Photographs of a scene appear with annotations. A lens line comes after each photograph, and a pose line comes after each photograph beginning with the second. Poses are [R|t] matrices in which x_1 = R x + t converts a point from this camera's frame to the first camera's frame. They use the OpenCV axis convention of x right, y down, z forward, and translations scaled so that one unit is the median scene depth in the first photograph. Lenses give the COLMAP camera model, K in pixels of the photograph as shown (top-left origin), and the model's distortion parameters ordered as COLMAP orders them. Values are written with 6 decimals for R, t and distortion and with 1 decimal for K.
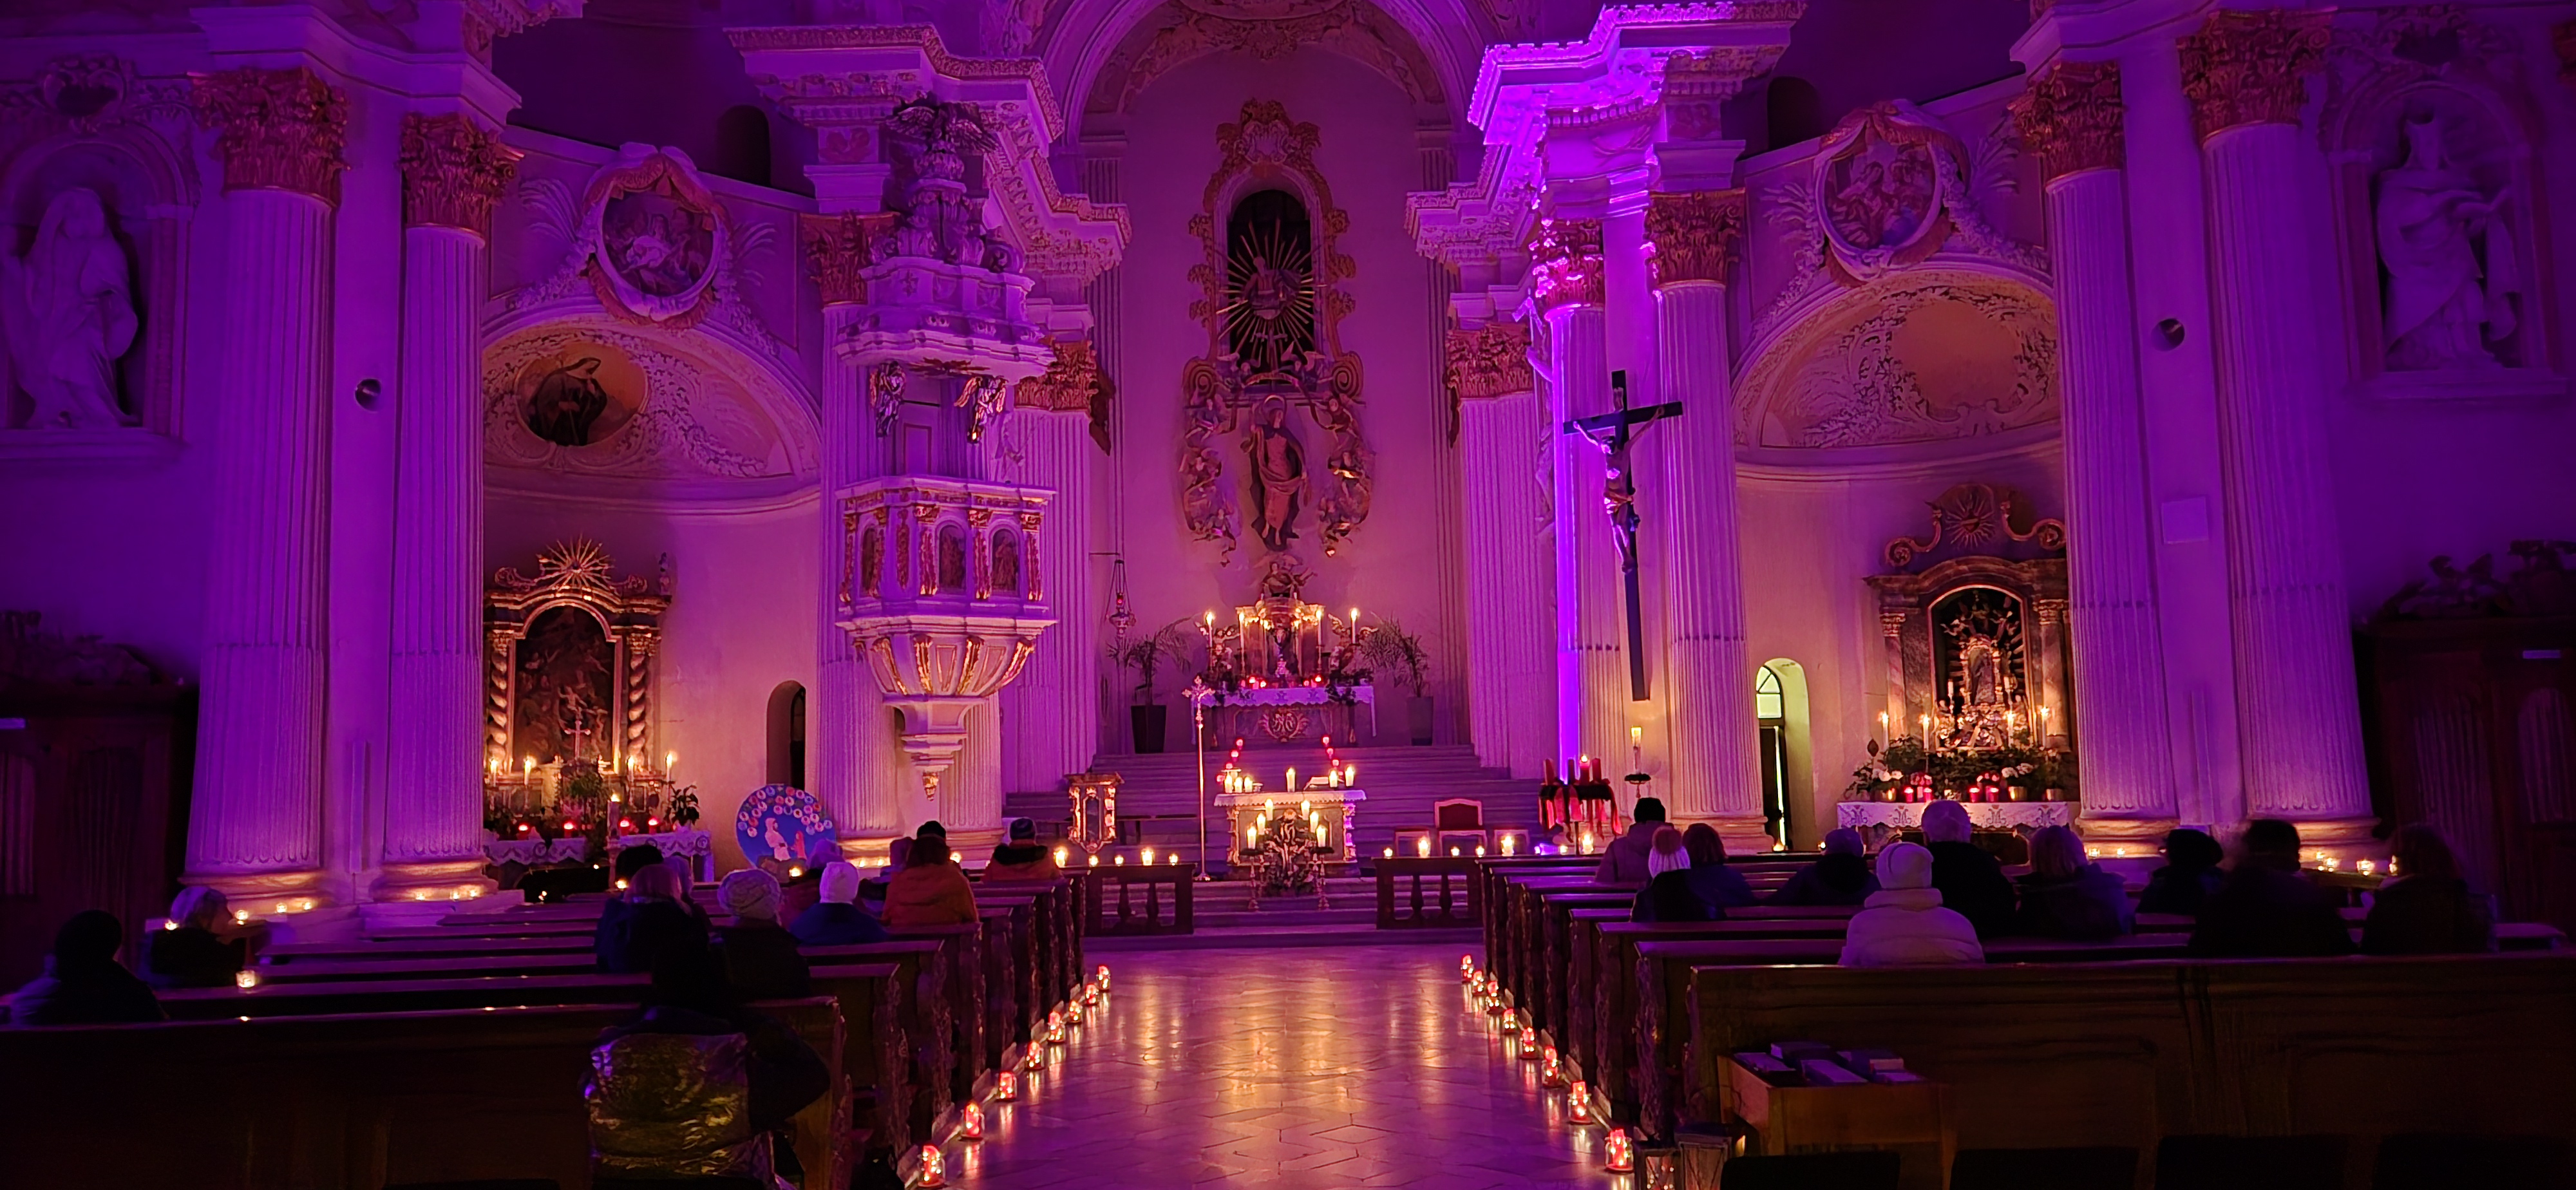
lens RADIAL K [[1626.3, 0, 1288.0], [0, 1626.3, 595.0], [0, 0, 1]] dist [0.092936, -0.111460]
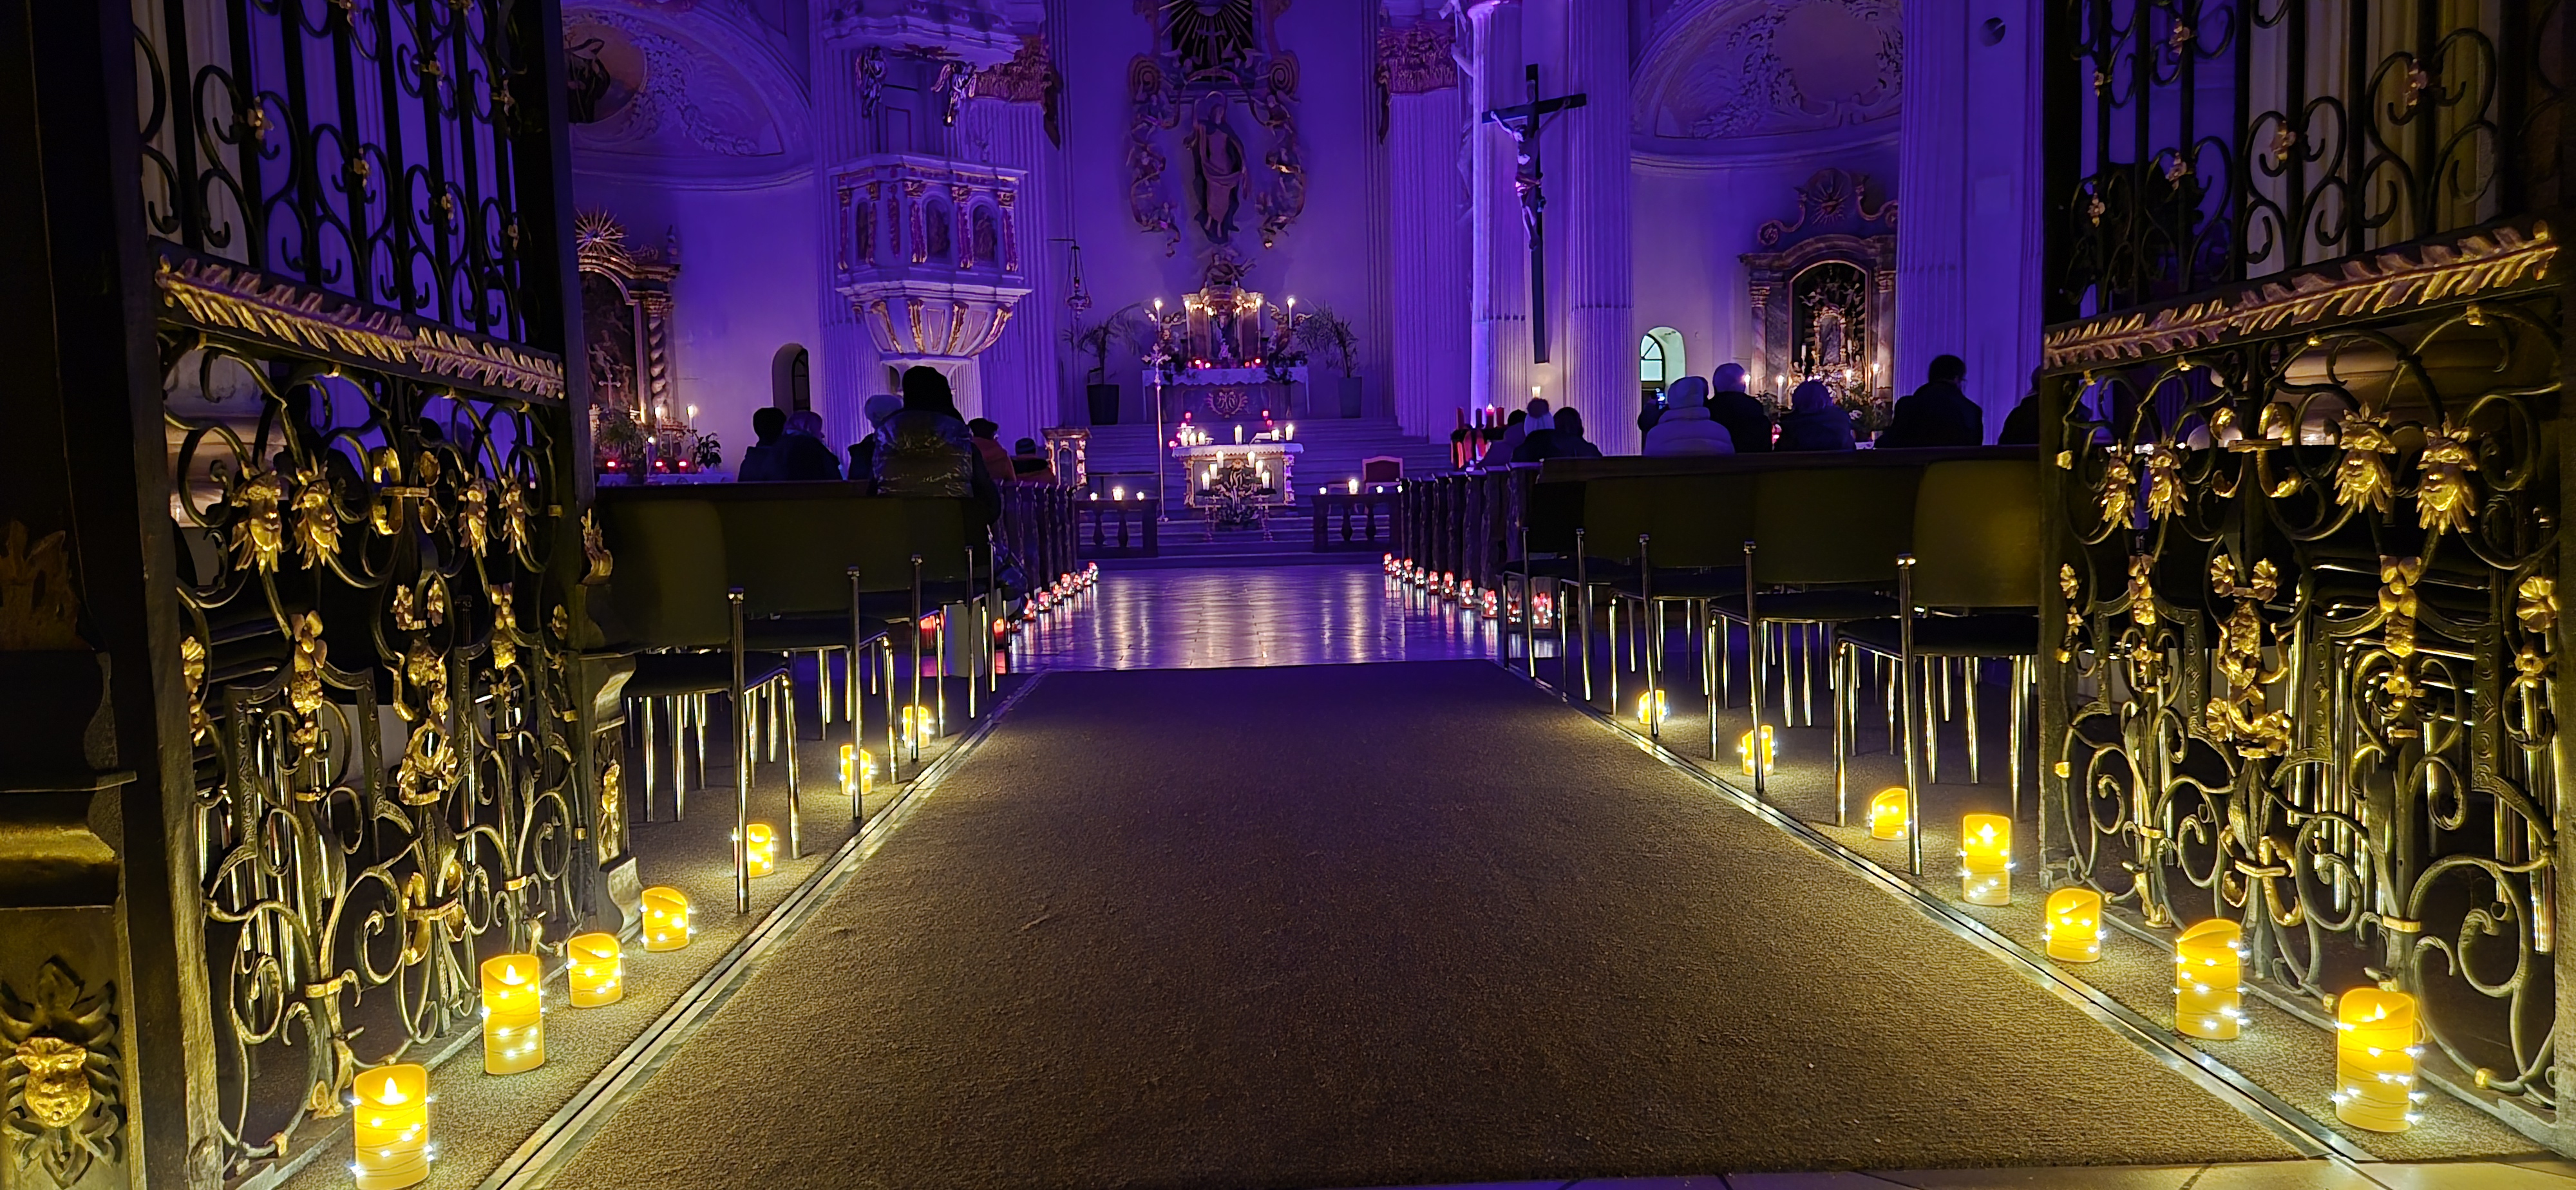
lens RADIAL K [[1626.3, 0, 1288.0], [0, 1626.3, 595.0], [0, 0, 1]] dist [0.092936, -0.111460]
pose [[0.998946, -0.003161, 0.045788, -0.016486], [-0.004416, 0.986374, 0.164457, 0.036454], [-0.045684, -0.164486, 0.985321, -0.156079]]
